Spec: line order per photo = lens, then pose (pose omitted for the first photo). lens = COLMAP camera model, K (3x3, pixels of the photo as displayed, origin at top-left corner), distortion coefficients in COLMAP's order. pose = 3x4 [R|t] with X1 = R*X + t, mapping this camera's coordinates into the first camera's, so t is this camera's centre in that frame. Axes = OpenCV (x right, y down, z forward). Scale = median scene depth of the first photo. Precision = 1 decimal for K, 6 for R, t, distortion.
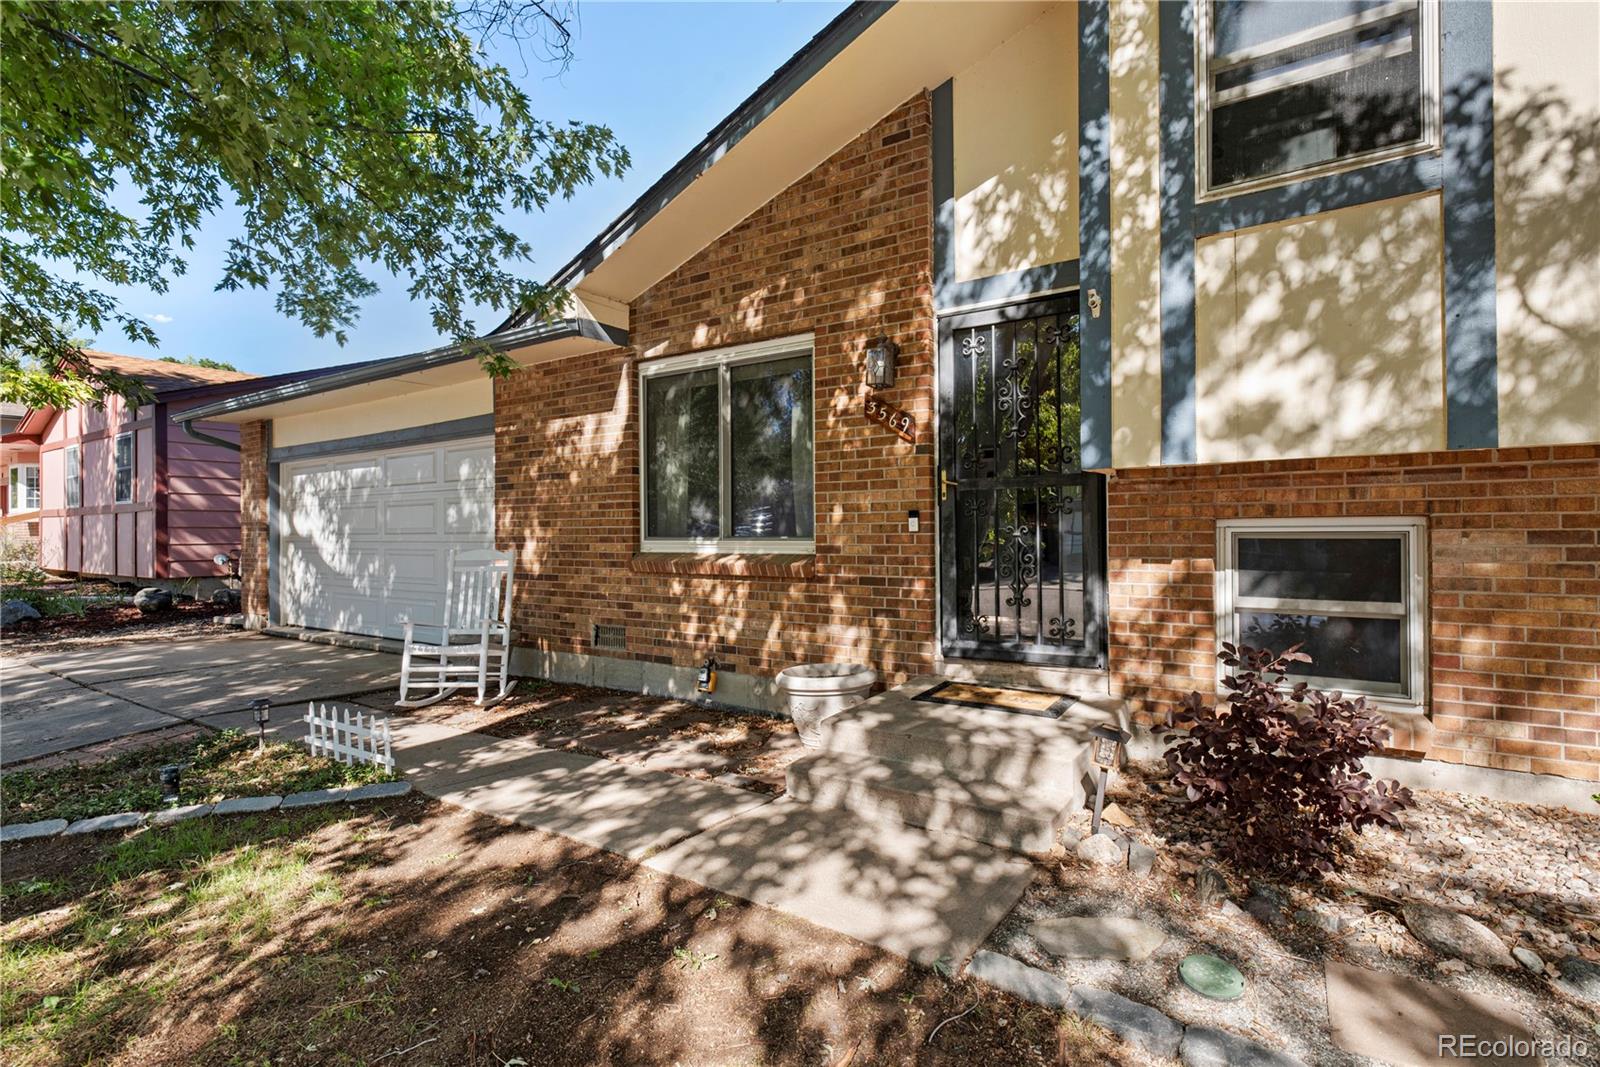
lens RADIAL K [[784.0, 0, 793.6], [0, 784.0, 518.7], [0, 0, 1]] dist [0.000403, 0.000026]
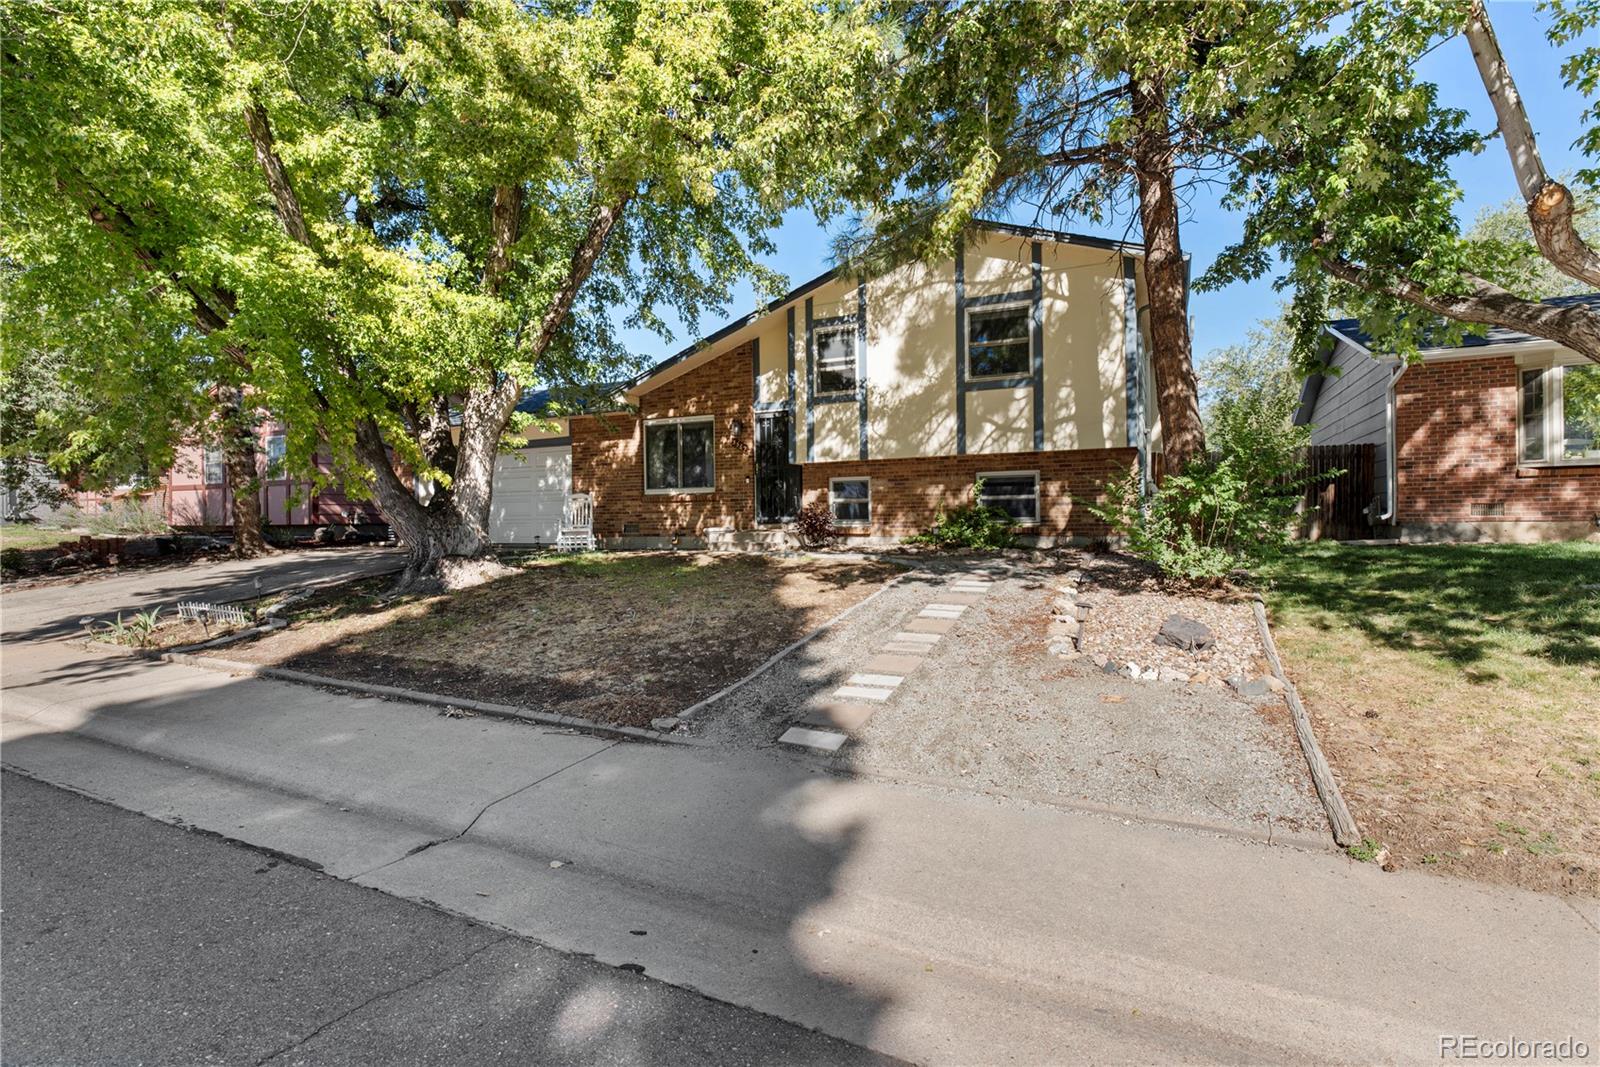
lens RADIAL K [[784.0, 0, 793.6], [0, 784.0, 518.7], [0, 0, 1]] dist [0.000403, 0.000026]
pose [[0.988326, -0.009447, 0.152061, -0.142872], [0.006480, 0.999779, 0.019994, 0.095742], [-0.152217, -0.018775, 0.988169, -2.110561]]
